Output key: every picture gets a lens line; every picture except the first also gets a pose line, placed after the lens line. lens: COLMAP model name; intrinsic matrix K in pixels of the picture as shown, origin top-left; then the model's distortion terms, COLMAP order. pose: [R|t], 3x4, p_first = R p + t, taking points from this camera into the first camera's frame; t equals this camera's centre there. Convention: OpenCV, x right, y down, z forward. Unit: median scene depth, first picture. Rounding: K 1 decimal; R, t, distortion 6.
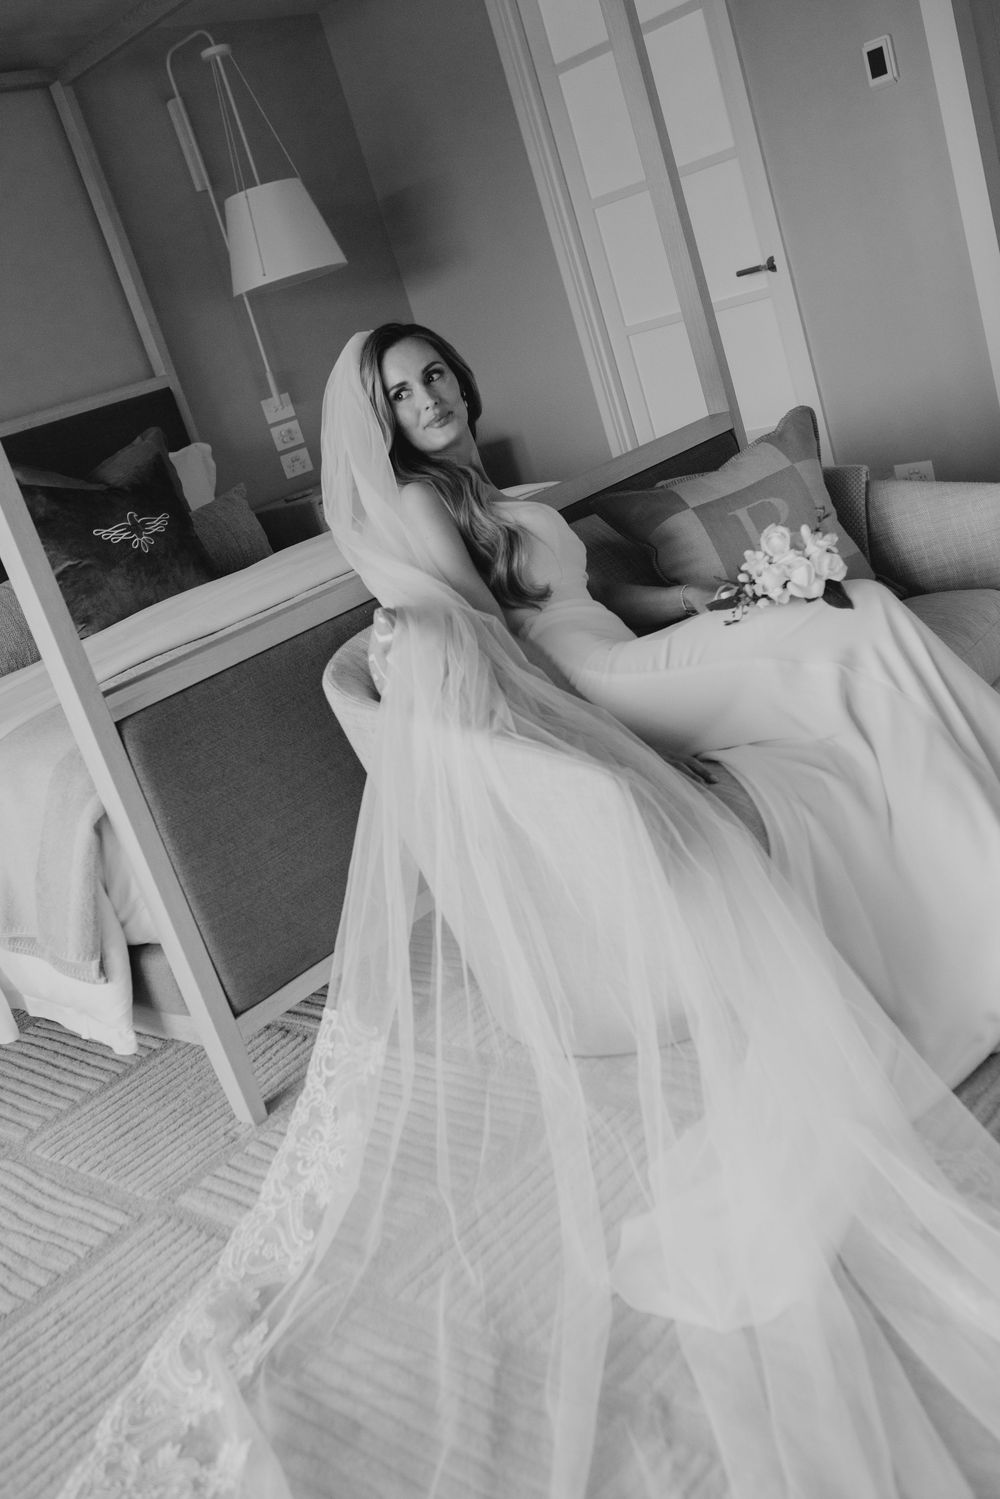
lens RADIAL K [[1439.8, 0, 500.0], [0, 1439.8, 749.5], [0, 0, 1]] dist [-0.006137, 0.000644]
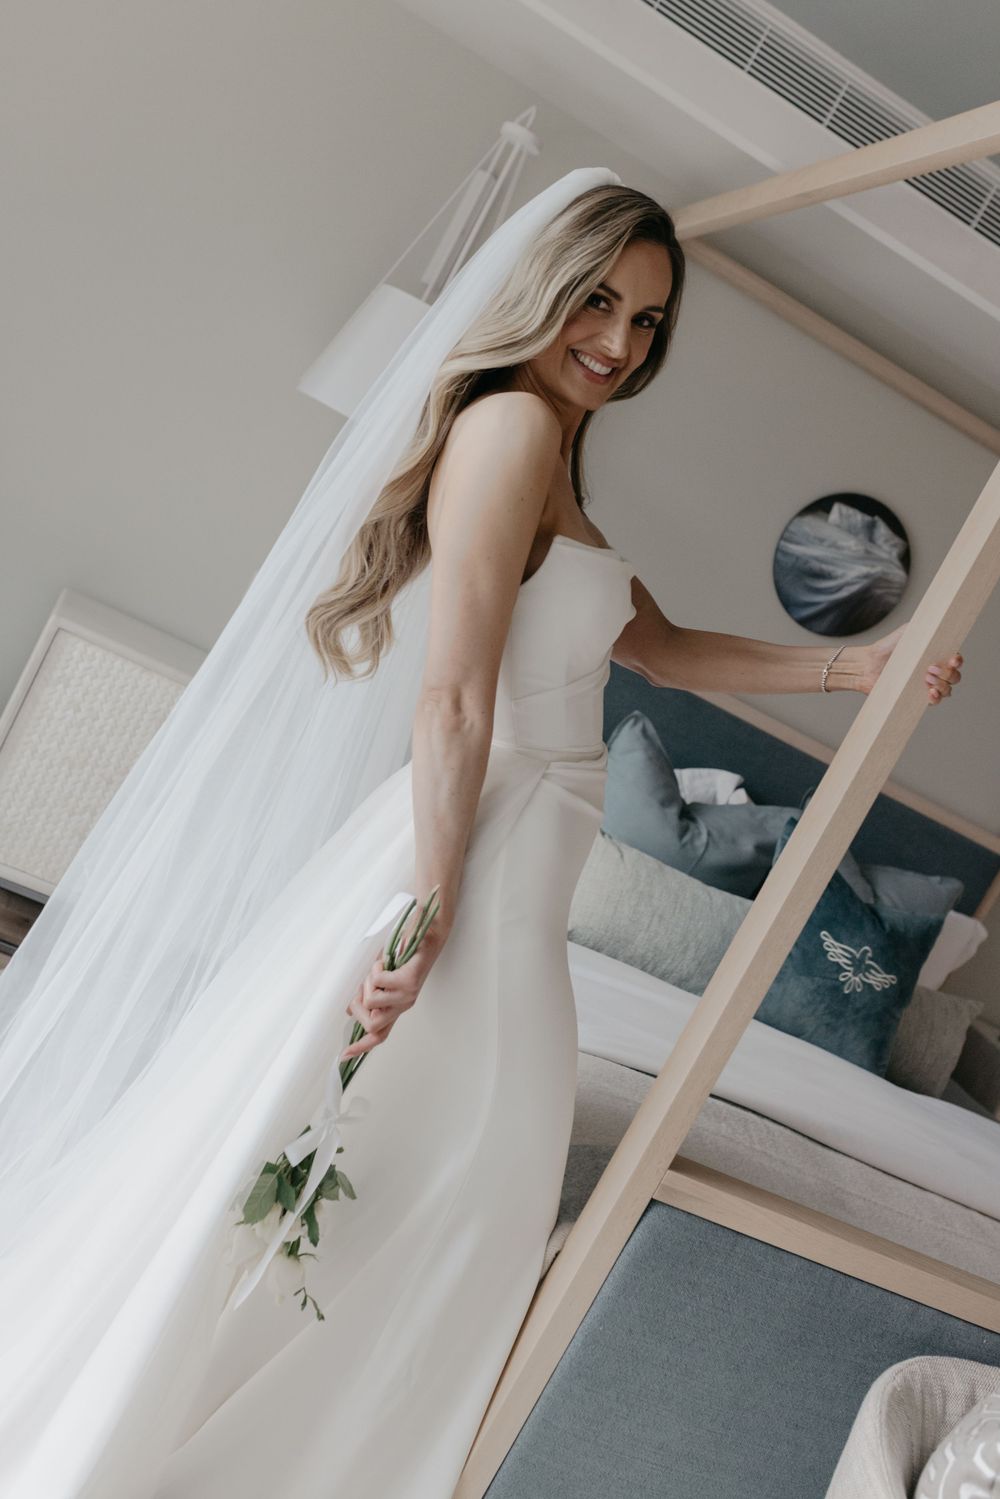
lens RADIAL K [[1439.8, 0, 500.0], [0, 1439.8, 749.5], [0, 0, 1]] dist [-0.006137, 0.000644]
pose [[0.571540, 0.694645, -0.436819, -0.088938], [-0.773603, 0.633654, -0.004534, -0.065542], [0.273642, 0.340516, 0.899538, 0.121040]]
